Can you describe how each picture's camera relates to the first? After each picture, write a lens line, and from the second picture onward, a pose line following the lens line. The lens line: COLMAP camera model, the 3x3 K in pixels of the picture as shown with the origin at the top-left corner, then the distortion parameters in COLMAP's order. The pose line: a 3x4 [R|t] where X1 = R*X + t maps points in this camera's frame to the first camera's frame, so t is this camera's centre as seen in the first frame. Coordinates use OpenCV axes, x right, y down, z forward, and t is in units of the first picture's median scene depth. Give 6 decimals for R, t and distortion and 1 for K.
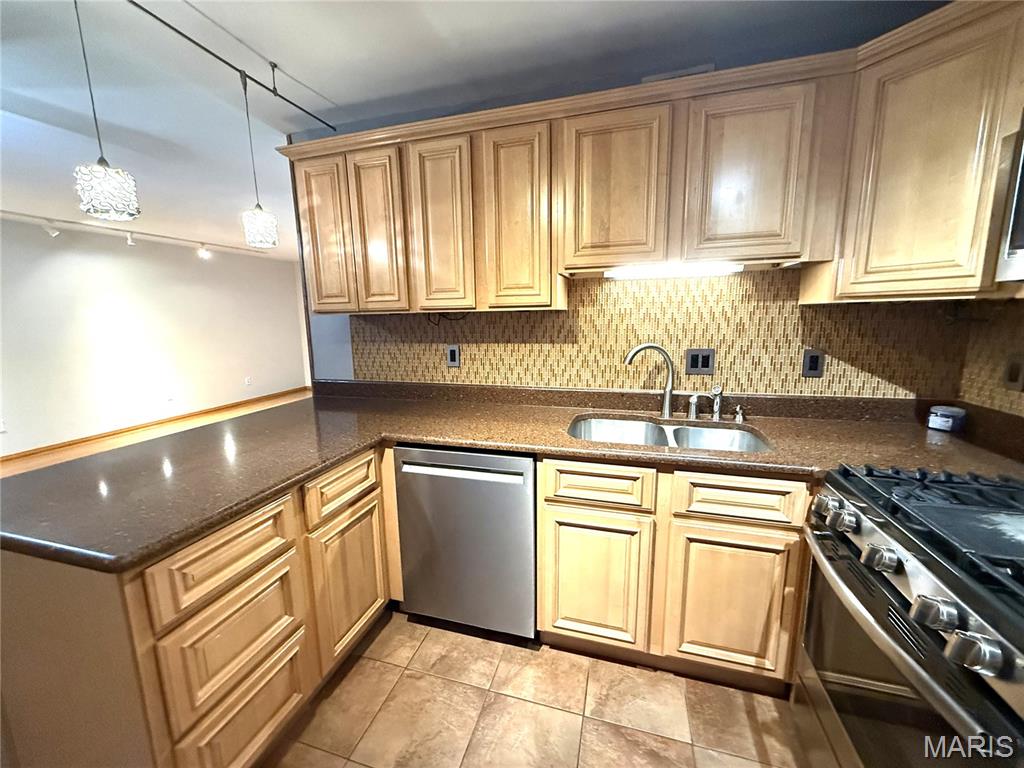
lens RADIAL K [[407.0, 0, 512.0], [0, 407.0, 384.0], [0, 0, 1]] dist [0.001726, -0.000095]
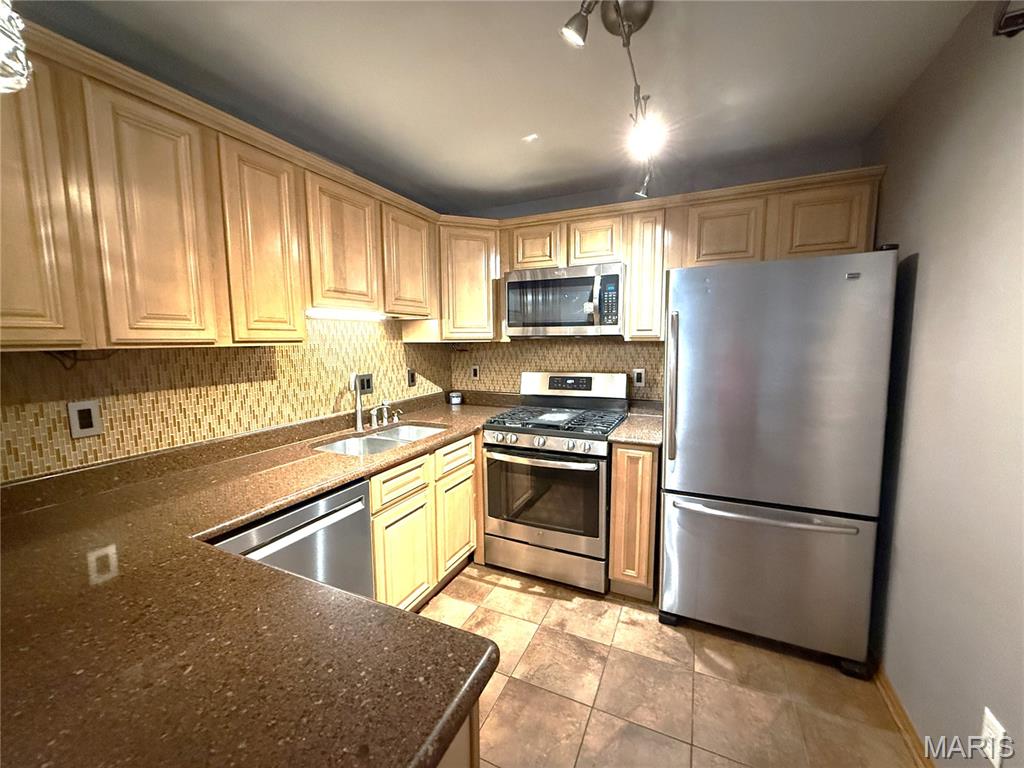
lens RADIAL K [[407.0, 0, 512.0], [0, 407.0, 384.0], [0, 0, 1]] dist [0.001726, -0.000095]
pose [[0.148548, -0.092421, 0.984577, -0.777536], [0.170117, 0.983169, 0.066622, -0.063650], [-0.974163, 0.157597, 0.161770, 0.329967]]
